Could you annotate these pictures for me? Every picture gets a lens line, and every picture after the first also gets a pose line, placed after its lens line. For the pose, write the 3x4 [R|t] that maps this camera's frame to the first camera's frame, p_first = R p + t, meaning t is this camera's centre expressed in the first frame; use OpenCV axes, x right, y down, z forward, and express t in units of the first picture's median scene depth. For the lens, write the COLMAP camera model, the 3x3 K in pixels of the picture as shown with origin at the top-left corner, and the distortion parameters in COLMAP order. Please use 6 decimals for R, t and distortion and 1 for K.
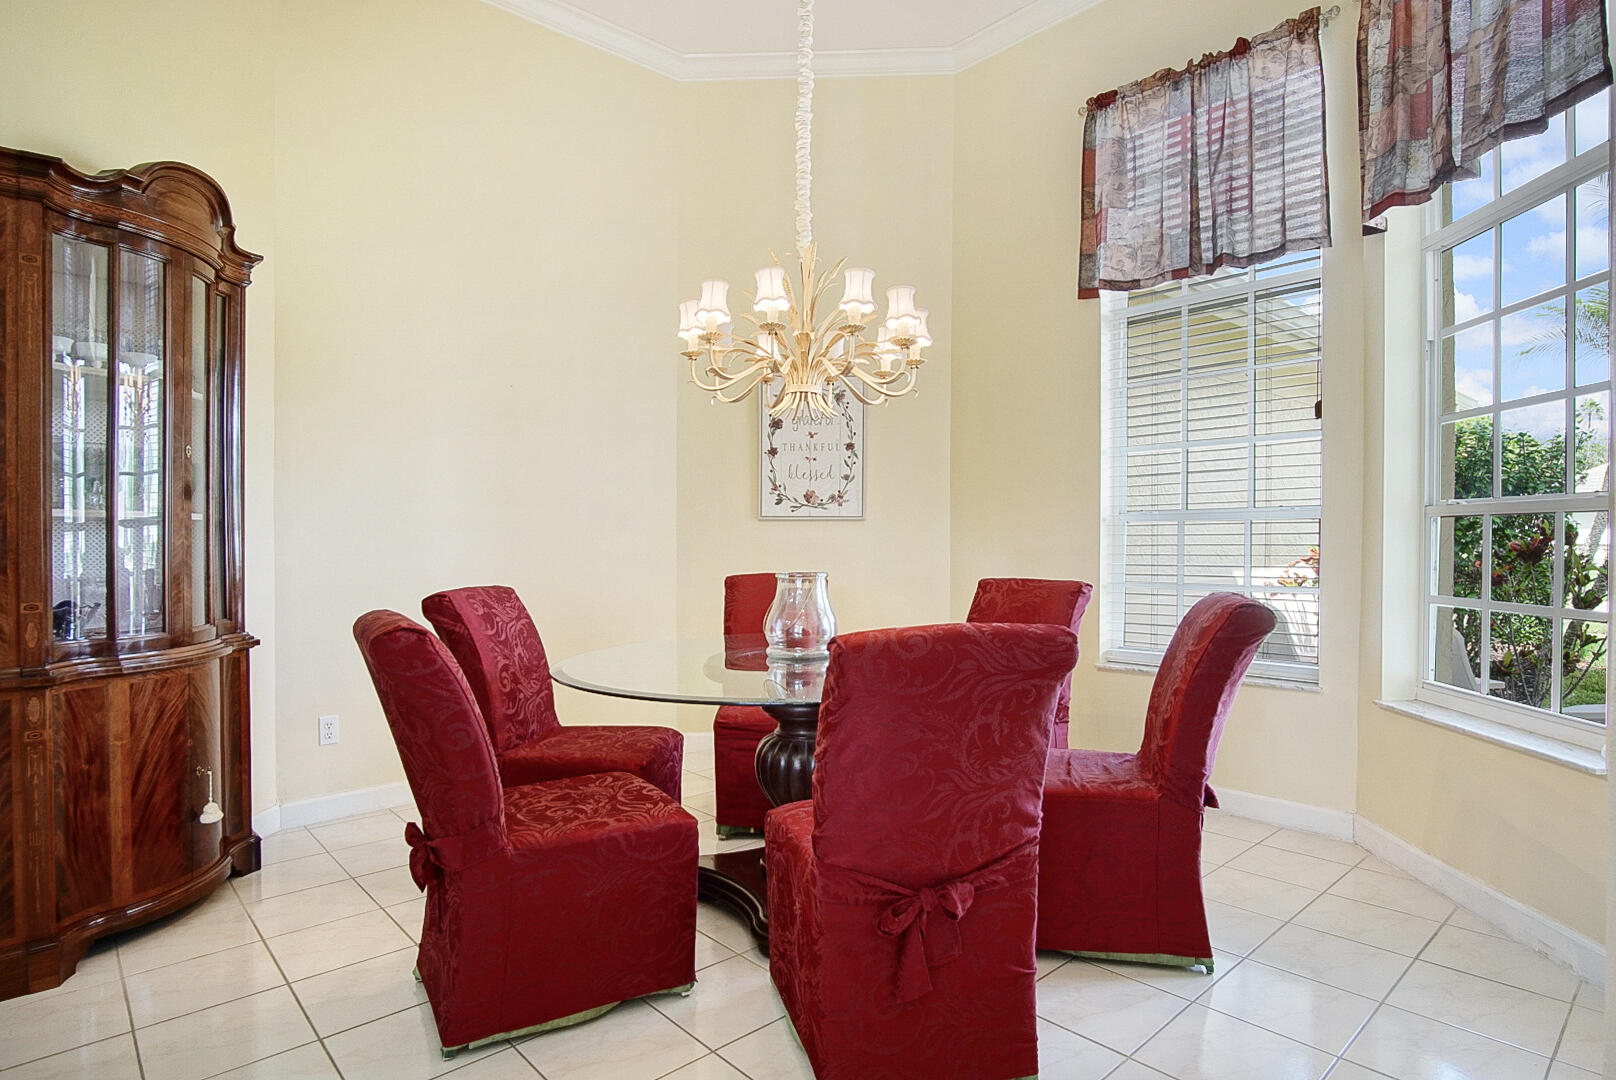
lens RADIAL K [[862.7, 0, 808.4], [0, 862.7, 538.0], [0, 0, 1]] dist [-0.031431, 0.006304]
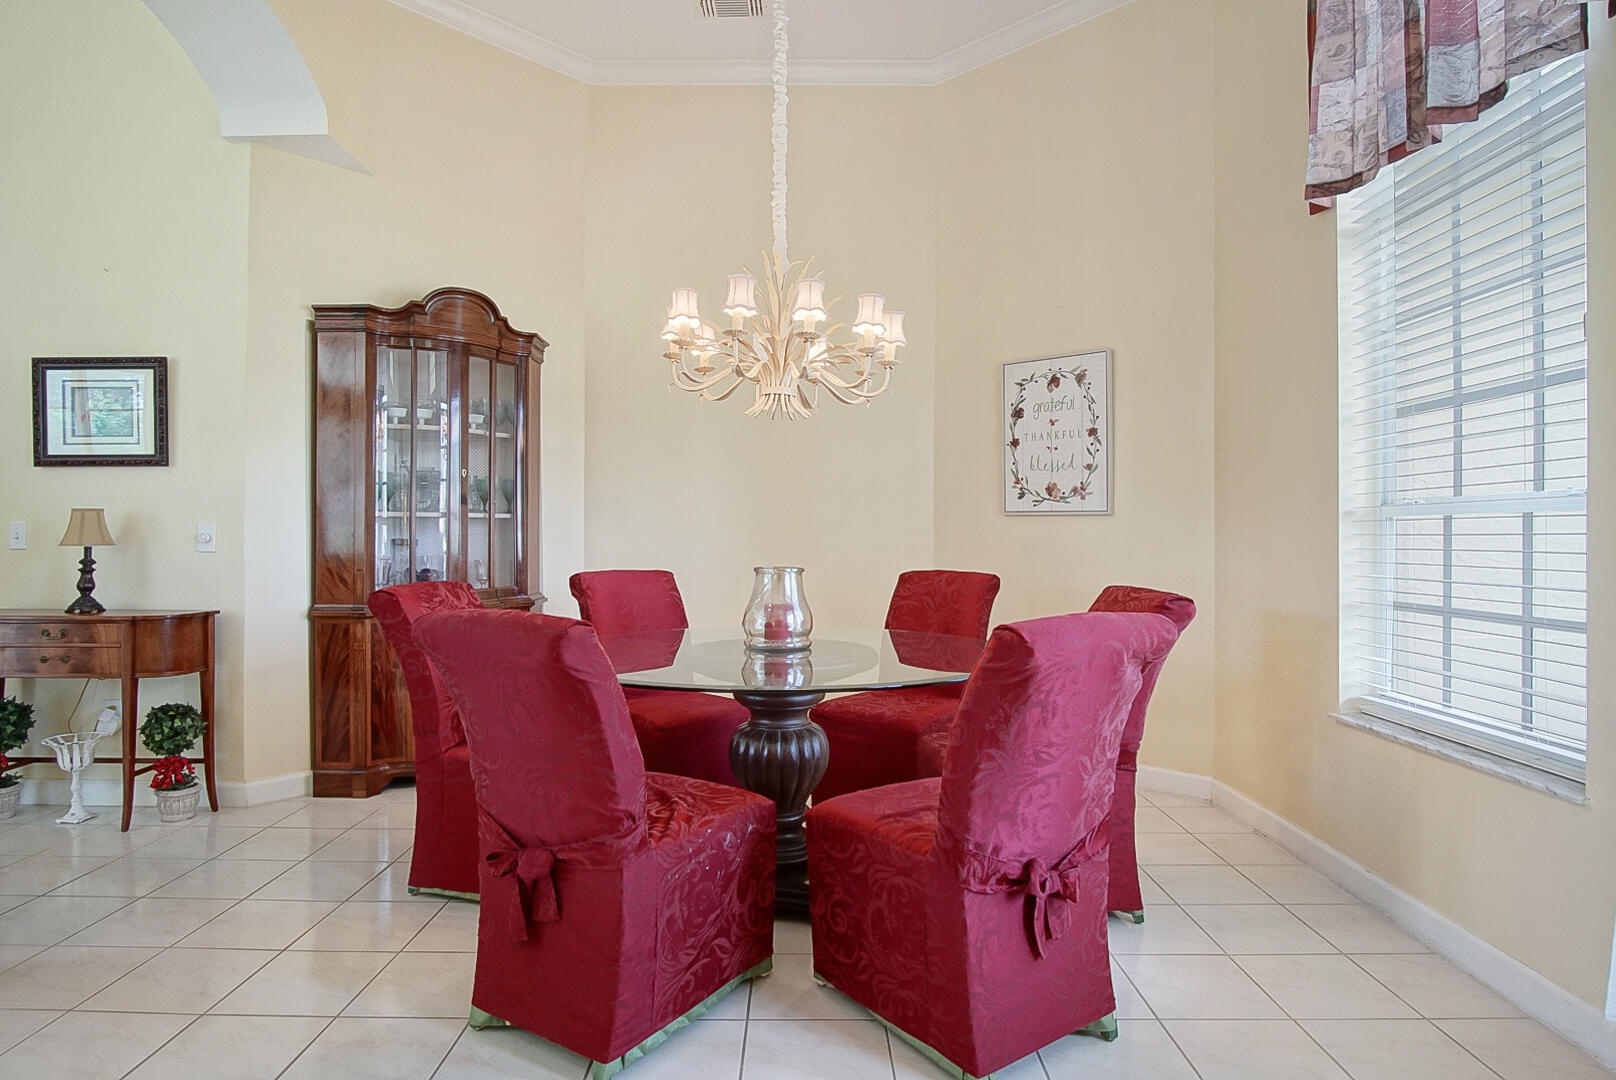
lens RADIAL K [[862.7, 0, 816.0], [0, 862.7, 537.8], [0, 0, 1]] dist [-0.031431, 0.006304]
pose [[0.762797, 0.016709, -0.646422, 0.403655], [-0.015834, 0.999849, 0.007160, 0.000469], [0.646444, 0.004774, 0.762947, 0.143722]]
